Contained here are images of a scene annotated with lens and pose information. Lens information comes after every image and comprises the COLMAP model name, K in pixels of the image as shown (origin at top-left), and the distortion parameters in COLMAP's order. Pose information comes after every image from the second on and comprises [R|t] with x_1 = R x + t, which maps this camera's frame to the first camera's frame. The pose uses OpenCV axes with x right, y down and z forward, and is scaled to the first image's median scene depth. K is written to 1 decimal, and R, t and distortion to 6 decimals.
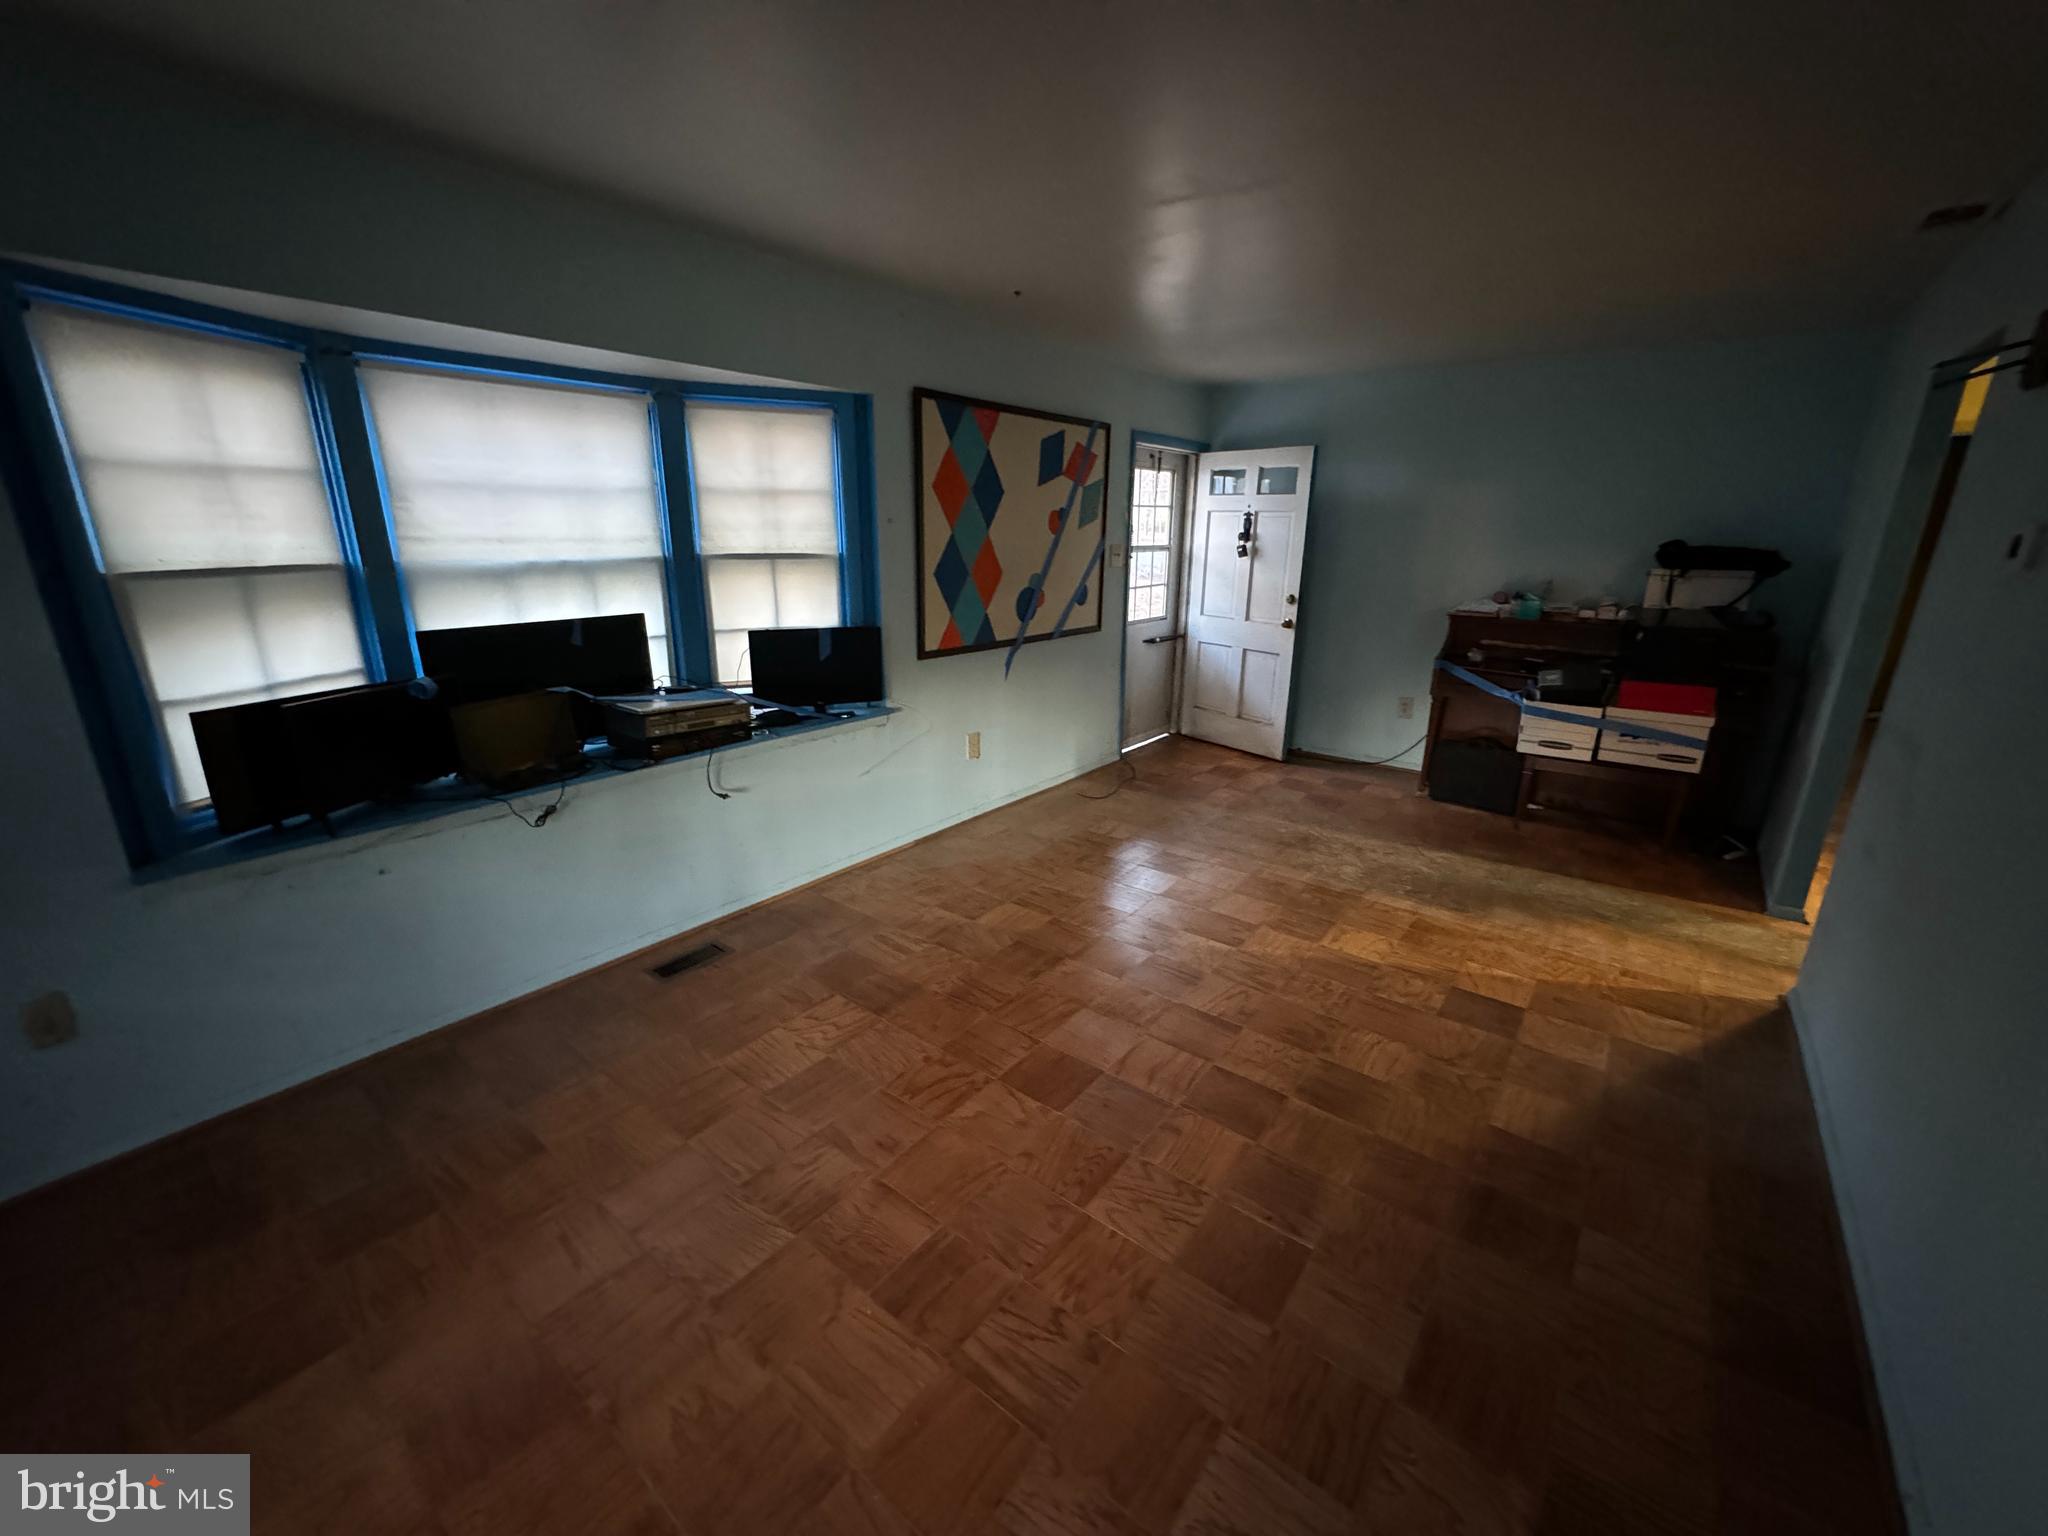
lens RADIAL K [[810.5, 0, 1032.3], [0, 810.5, 770.3], [0, 0, 1]] dist [-0.006509, 0.001026]
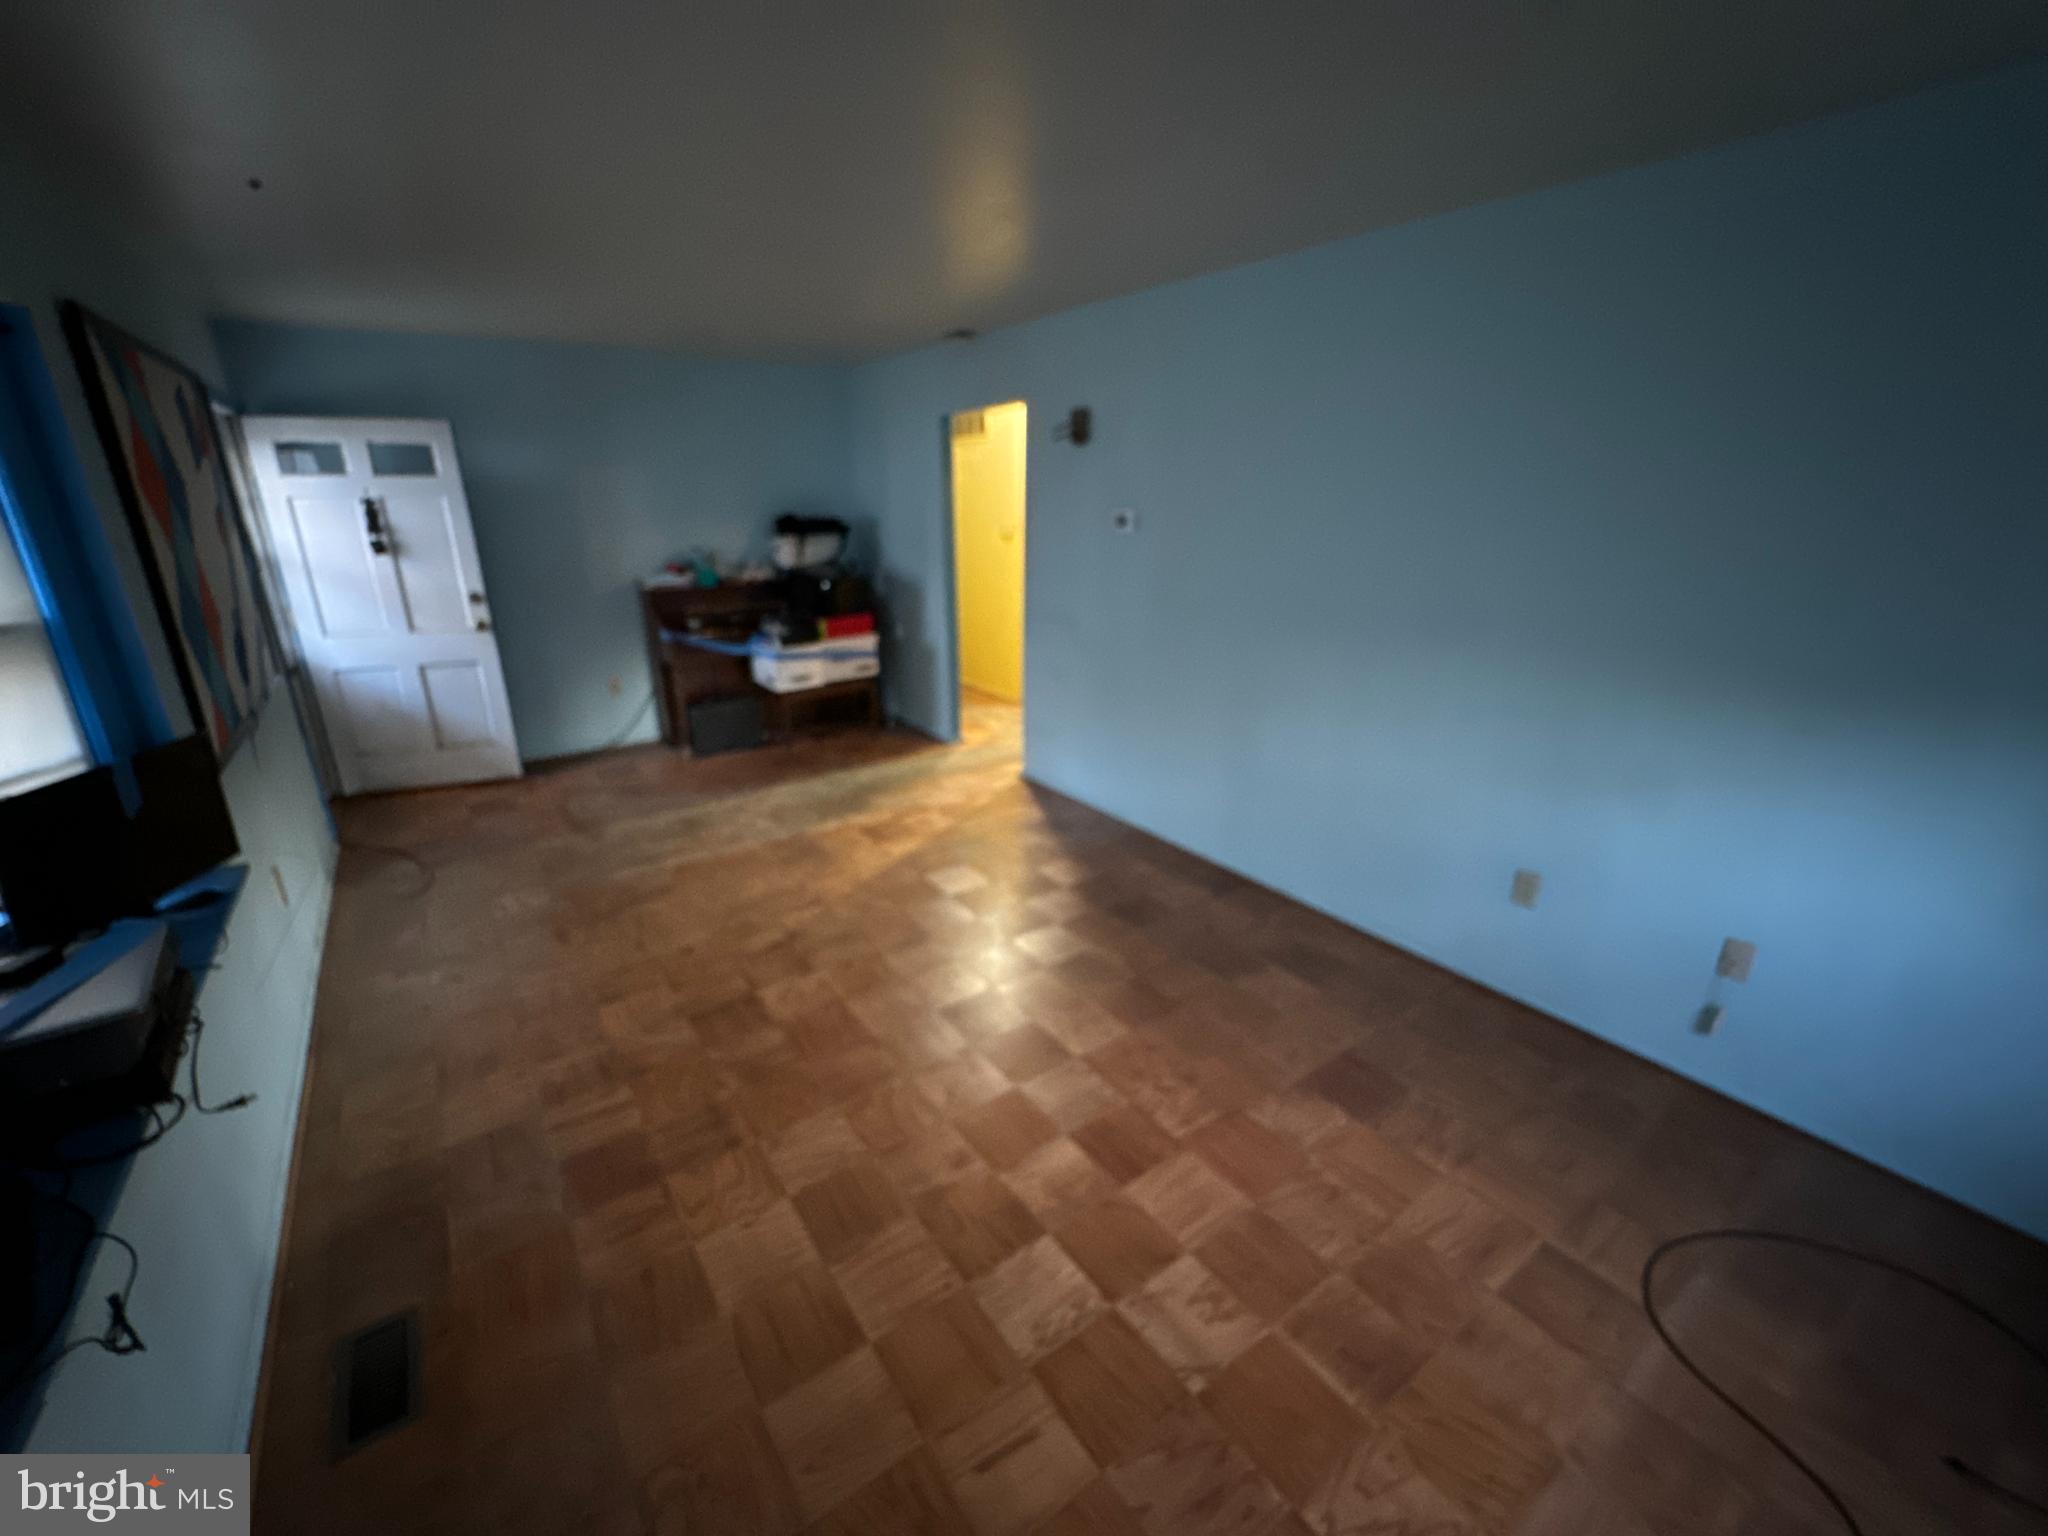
lens RADIAL K [[810.5, 0, 1010.8], [0, 810.5, 783.0], [0, 0, 1]] dist [-0.006509, 0.001026]
pose [[0.298144, -0.337365, 0.892914, -0.519767], [0.281025, 0.925020, 0.255662, -0.126838], [-0.912214, 0.174707, 0.370598, 0.268872]]
